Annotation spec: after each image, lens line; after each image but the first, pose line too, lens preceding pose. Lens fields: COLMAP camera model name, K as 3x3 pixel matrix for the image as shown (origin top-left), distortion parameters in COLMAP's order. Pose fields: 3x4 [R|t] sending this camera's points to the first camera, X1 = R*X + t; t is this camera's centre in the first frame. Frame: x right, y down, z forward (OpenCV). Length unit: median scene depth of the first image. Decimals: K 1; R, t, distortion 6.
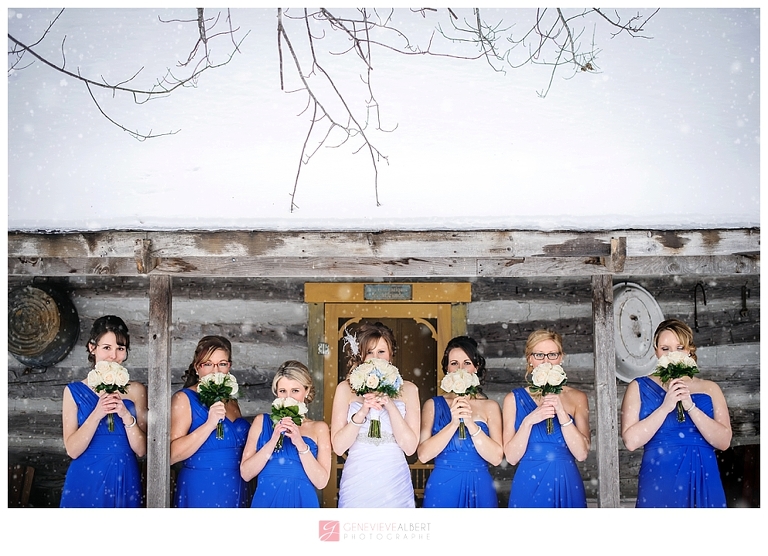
lens RADIAL K [[1316.3, 0, 389.5], [0, 1316.3, 271.6], [0, 0, 1]] dist [-0.109228, 0.000000]
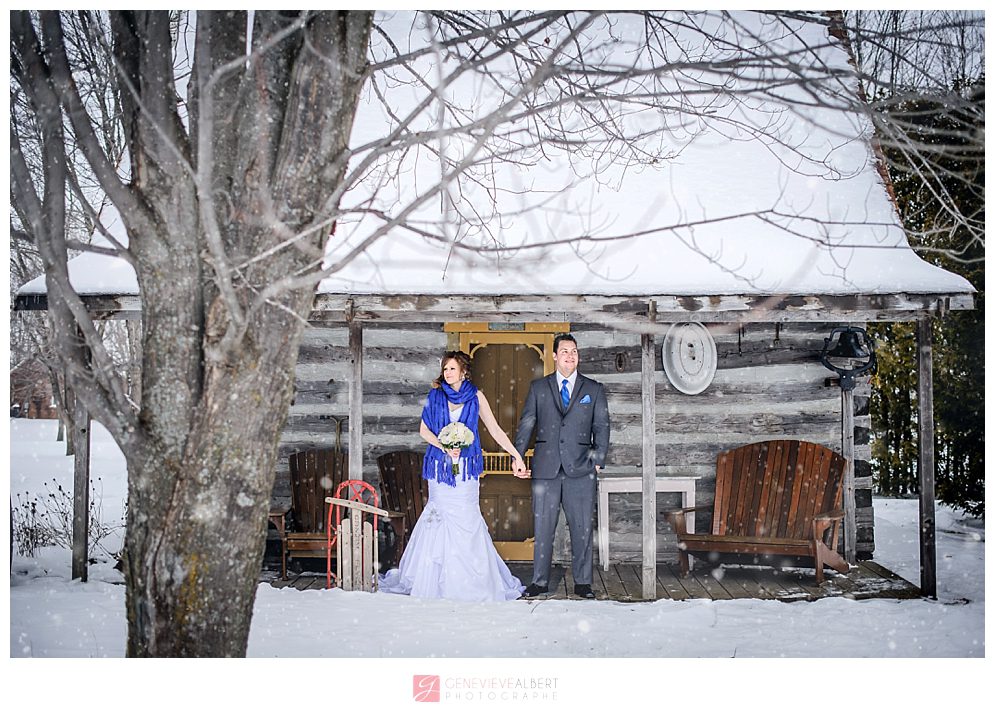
lens RADIAL K [[1746.4, 0, 499.2], [0, 1746.4, 363.1], [0, 0, 1]] dist [-0.131413, 0.000000]
pose [[0.999942, 0.004142, -0.009892, 0.011331], [-0.003484, 0.997840, 0.065603, -0.085480], [0.010142, -0.065565, 0.997797, -1.059722]]
